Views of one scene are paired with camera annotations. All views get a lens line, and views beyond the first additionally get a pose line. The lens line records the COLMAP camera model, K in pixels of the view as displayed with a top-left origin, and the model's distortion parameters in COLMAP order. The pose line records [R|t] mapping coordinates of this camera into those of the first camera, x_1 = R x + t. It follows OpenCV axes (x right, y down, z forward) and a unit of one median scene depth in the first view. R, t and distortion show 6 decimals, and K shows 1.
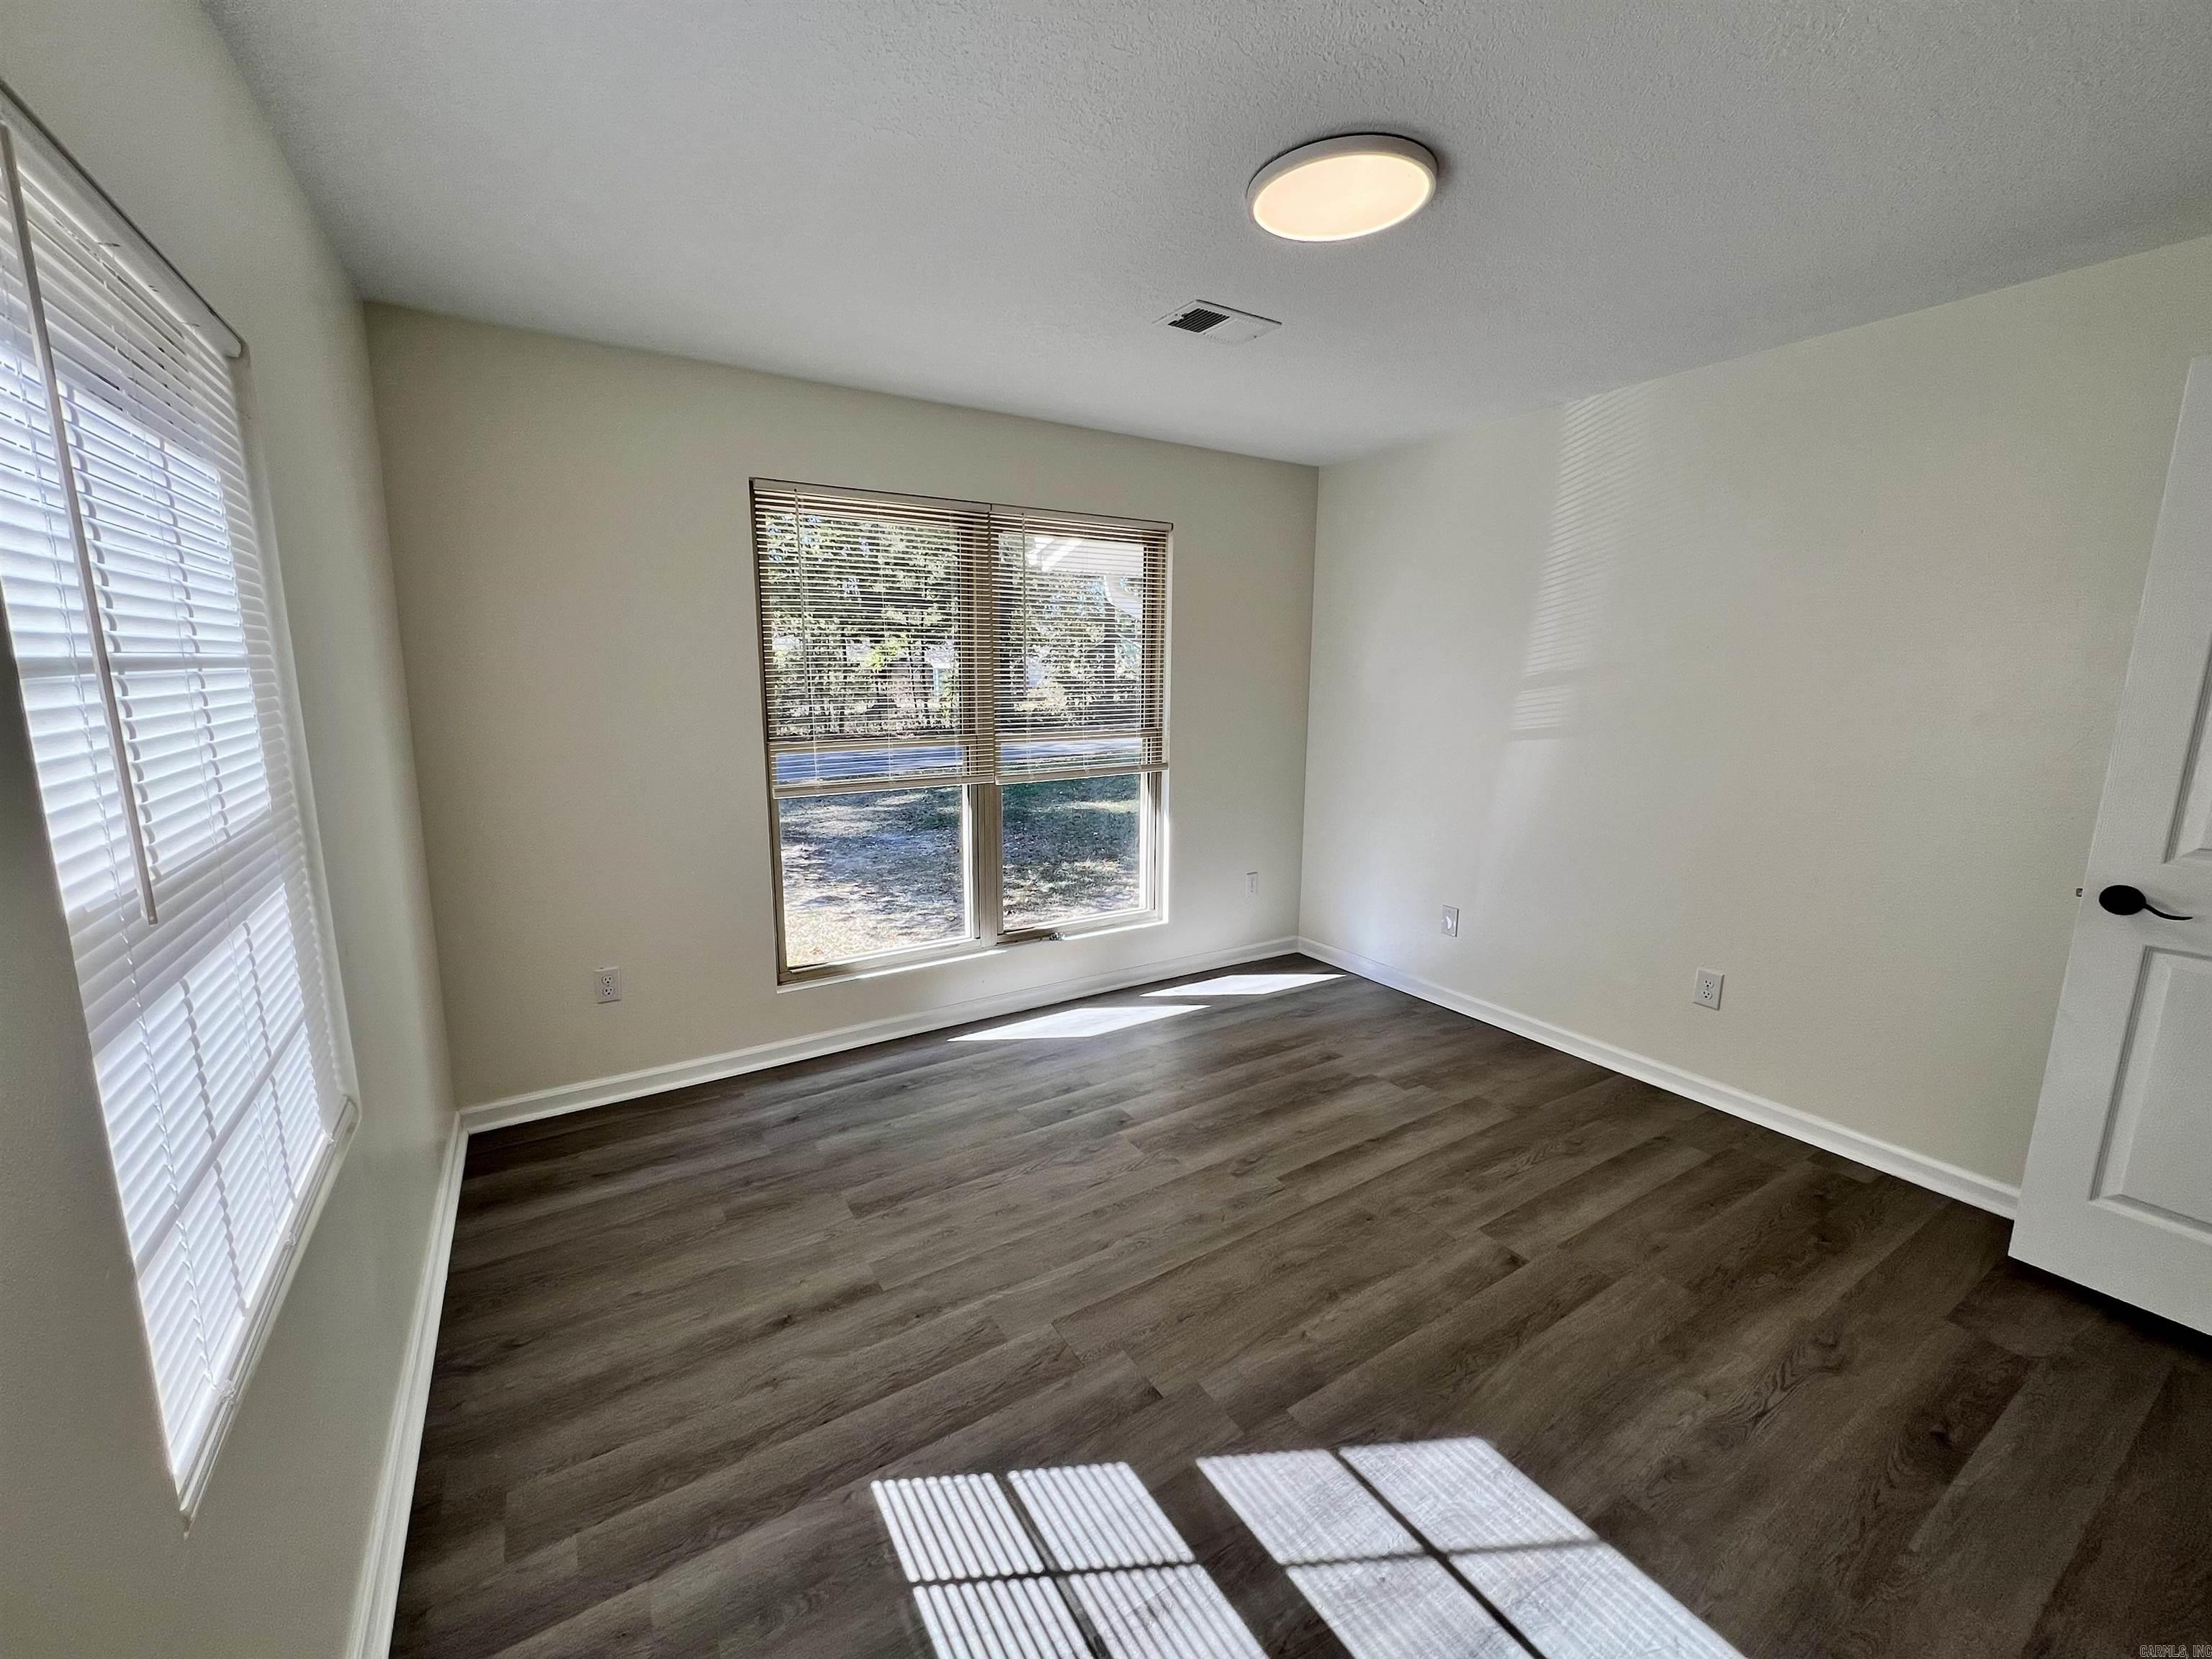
lens RADIAL K [[891.6, 0, 1103.8], [0, 891.6, 818.5], [0, 0, 1]] dist [-0.000763, 0.000248]
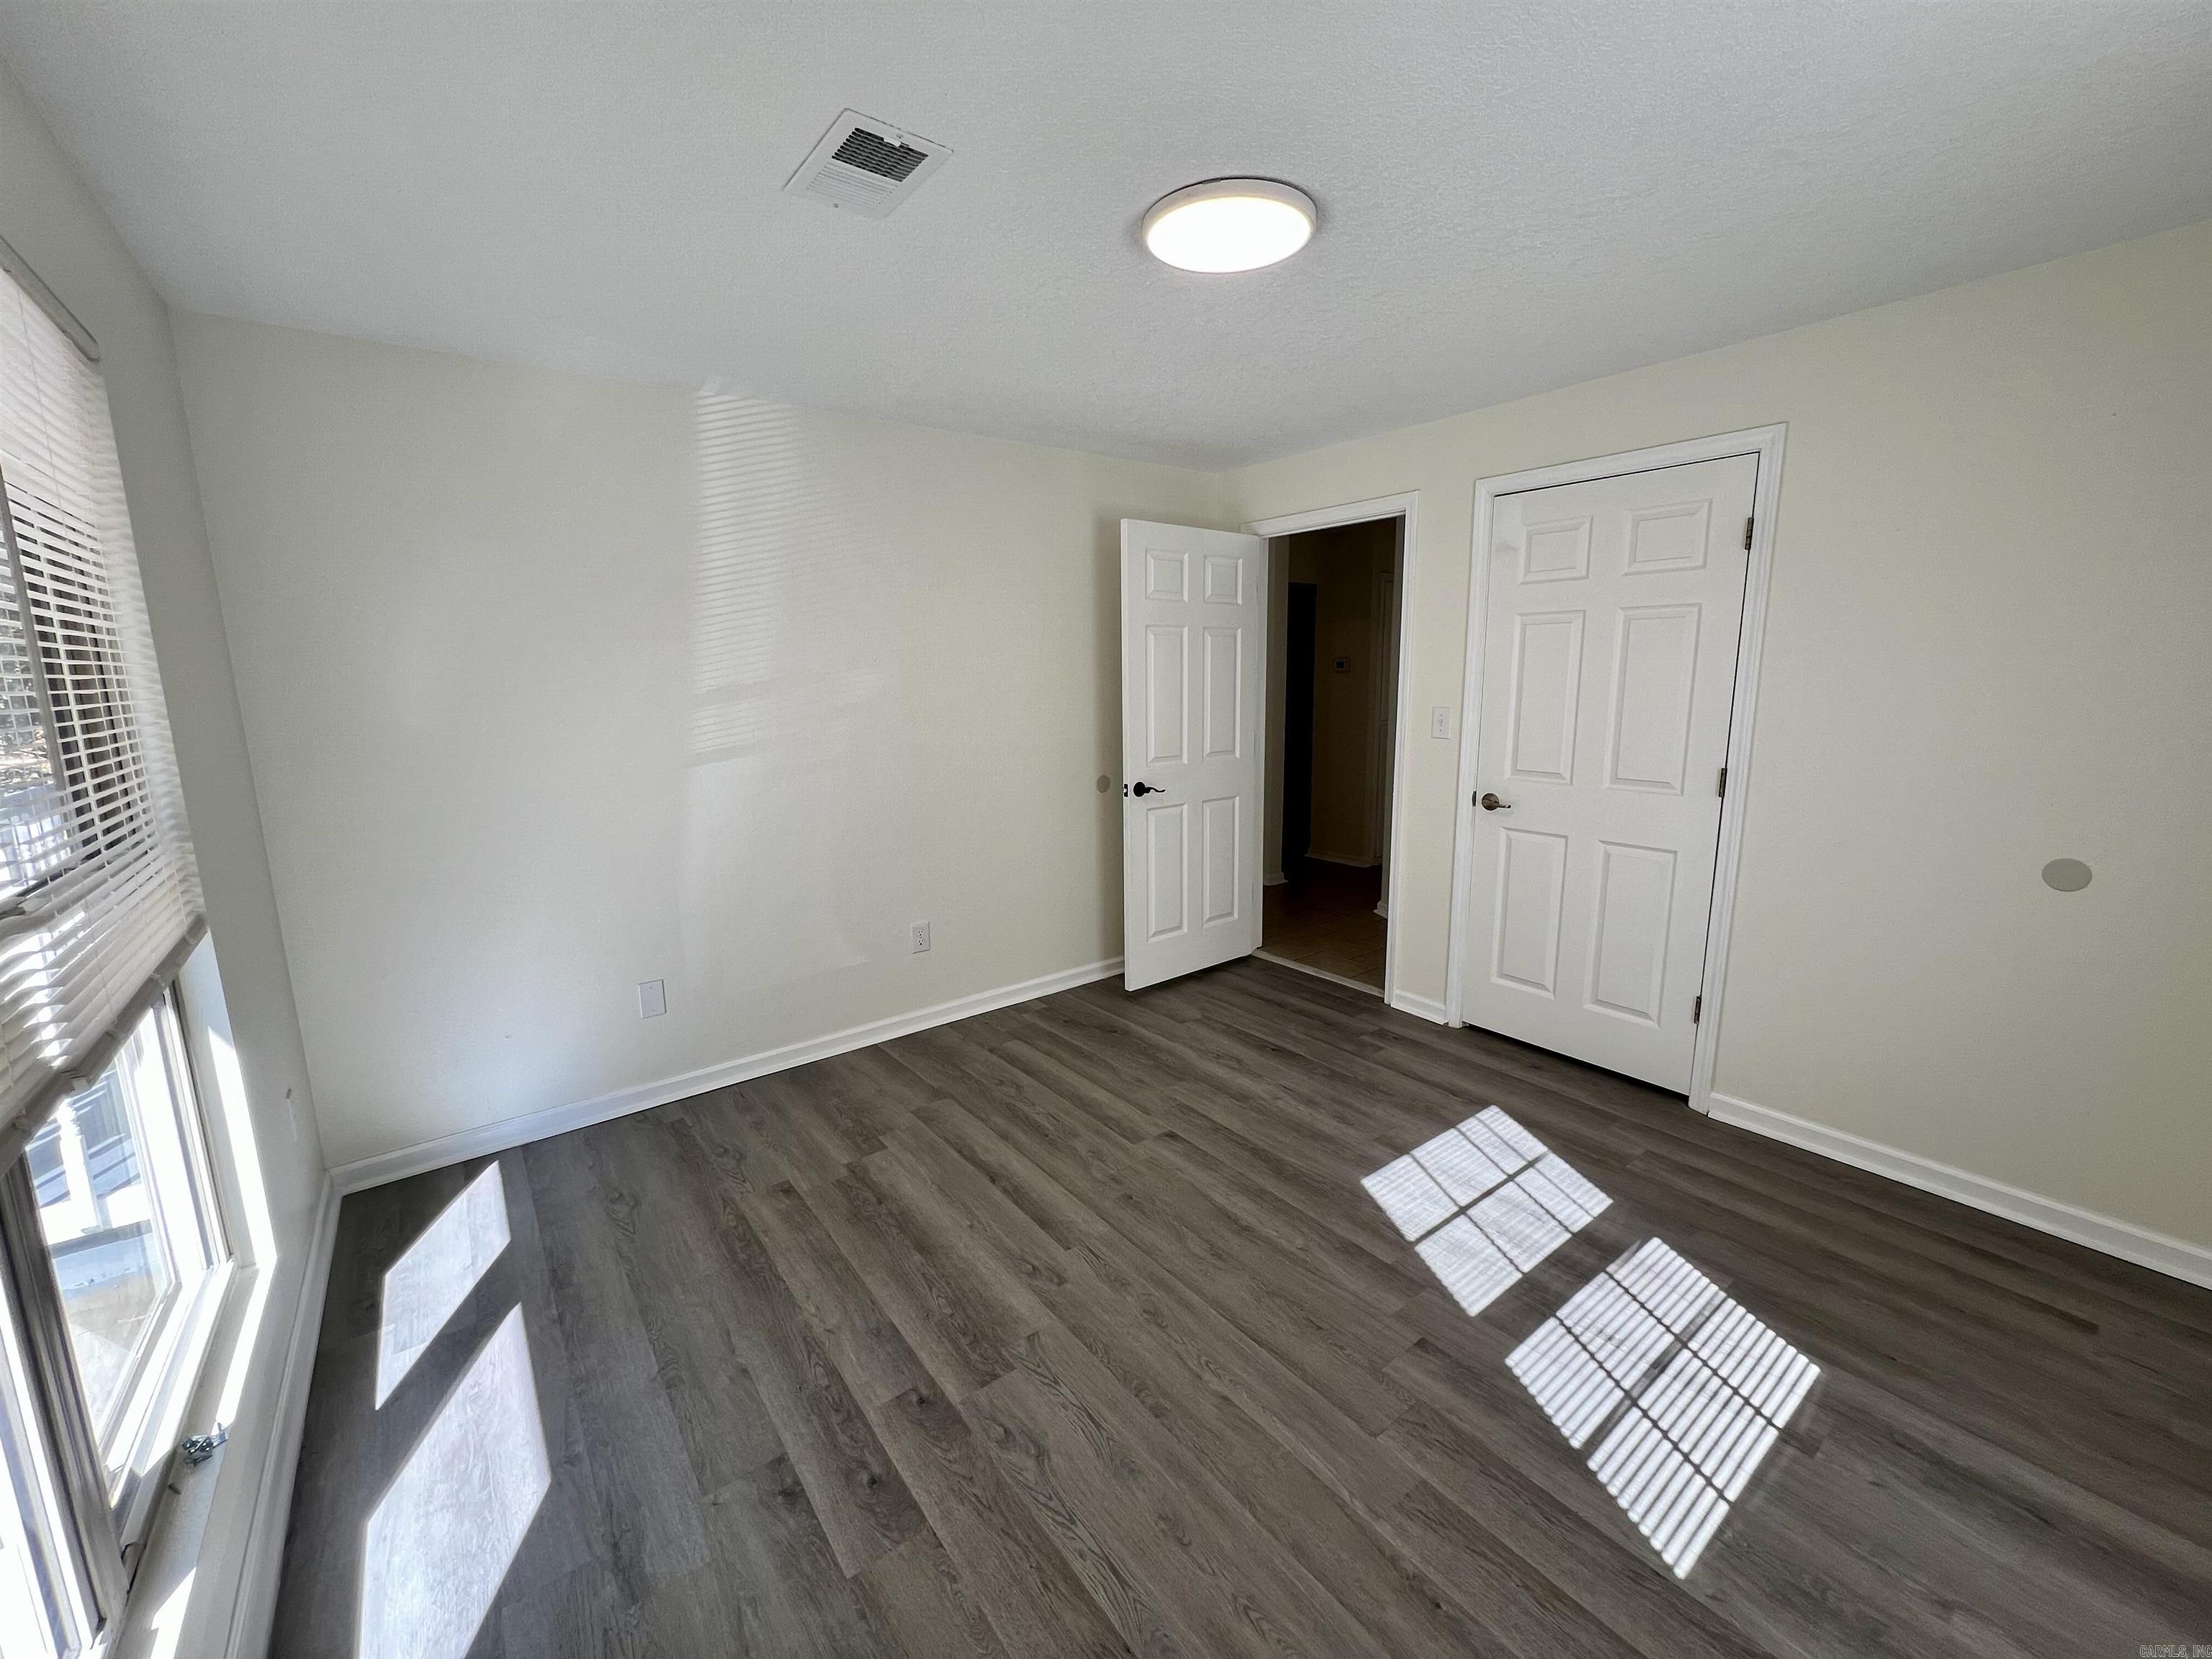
lens RADIAL K [[882.1, 0, 1102.3], [0, 882.1, 830.3], [0, 0, 1]] dist [-0.002485, 0.000874]
pose [[-0.093951, -0.180122, 0.979147, -0.697863], [0.186672, 0.962867, 0.195038, -0.193197], [-0.977920, 0.201104, -0.056839, 1.093467]]
